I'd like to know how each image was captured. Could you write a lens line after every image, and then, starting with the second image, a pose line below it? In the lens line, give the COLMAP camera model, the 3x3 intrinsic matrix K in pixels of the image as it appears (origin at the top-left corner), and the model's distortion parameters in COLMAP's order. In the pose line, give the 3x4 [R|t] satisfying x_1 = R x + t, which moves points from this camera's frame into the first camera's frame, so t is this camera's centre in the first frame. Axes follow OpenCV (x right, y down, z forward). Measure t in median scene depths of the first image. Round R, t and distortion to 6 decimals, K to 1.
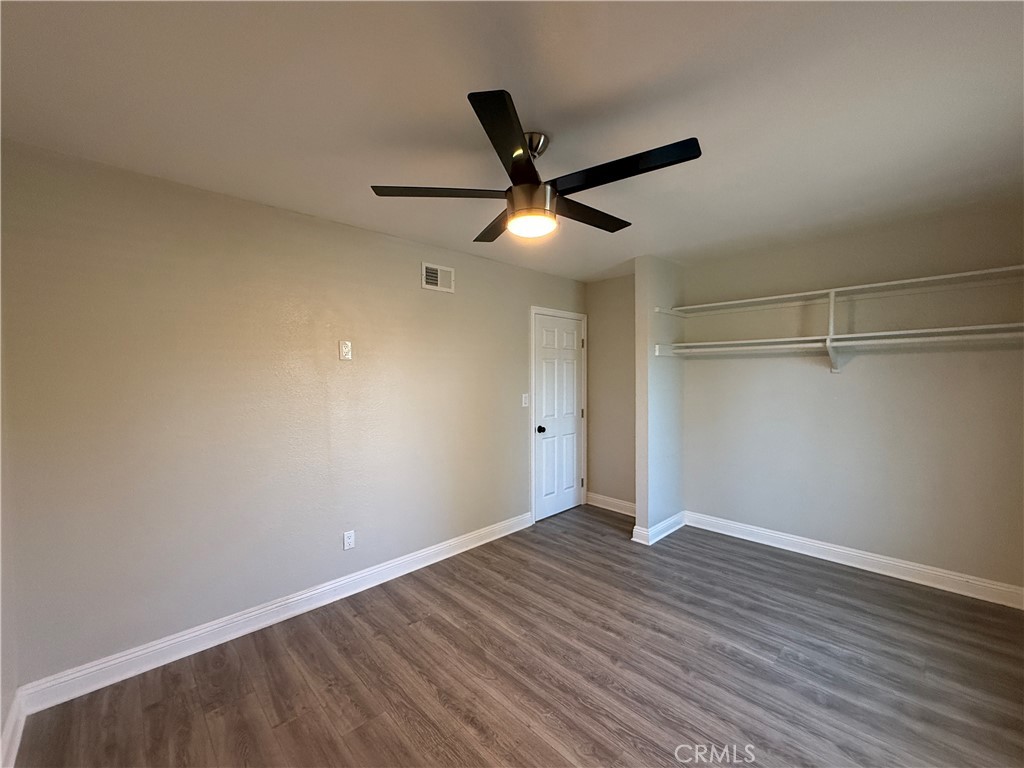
lens RADIAL K [[413.1, 0, 510.8], [0, 413.1, 383.1], [0, 0, 1]] dist [-0.003034, -0.000063]
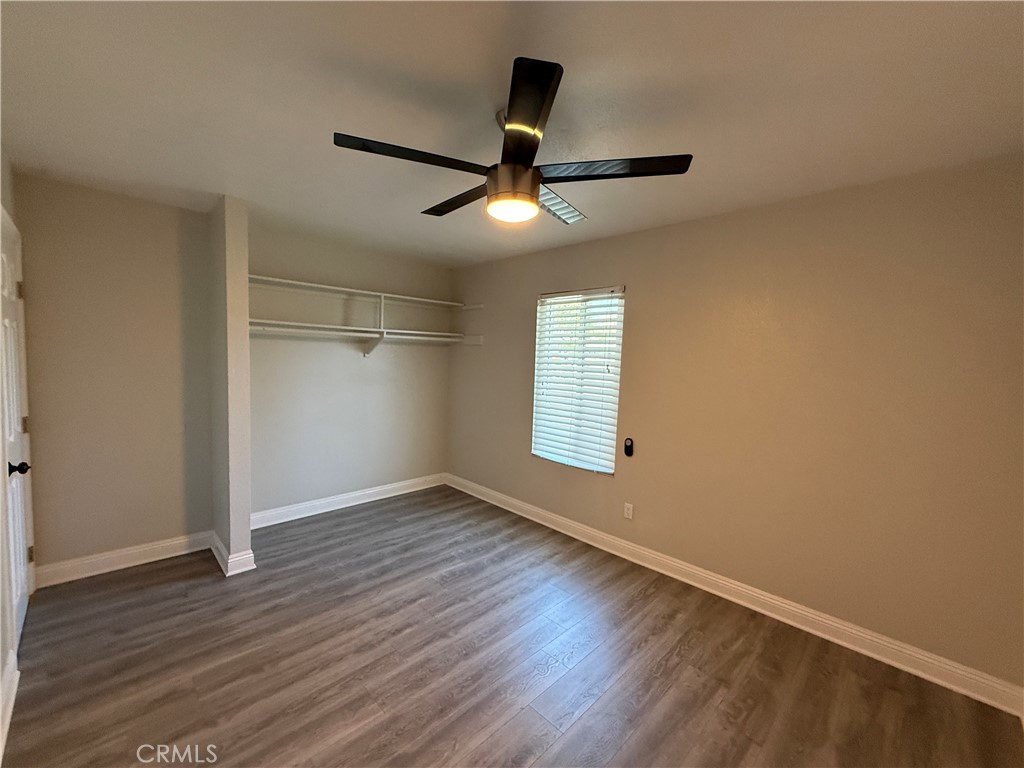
lens RADIAL K [[413.1, 0, 510.8], [0, 413.1, 383.1], [0, 0, 1]] dist [-0.003034, -0.000063]
pose [[-0.003996, -0.059886, 0.998197, -0.593884], [-0.007323, 0.998180, 0.059856, -0.028618], [-0.999965, -0.007071, -0.004427, 0.656988]]
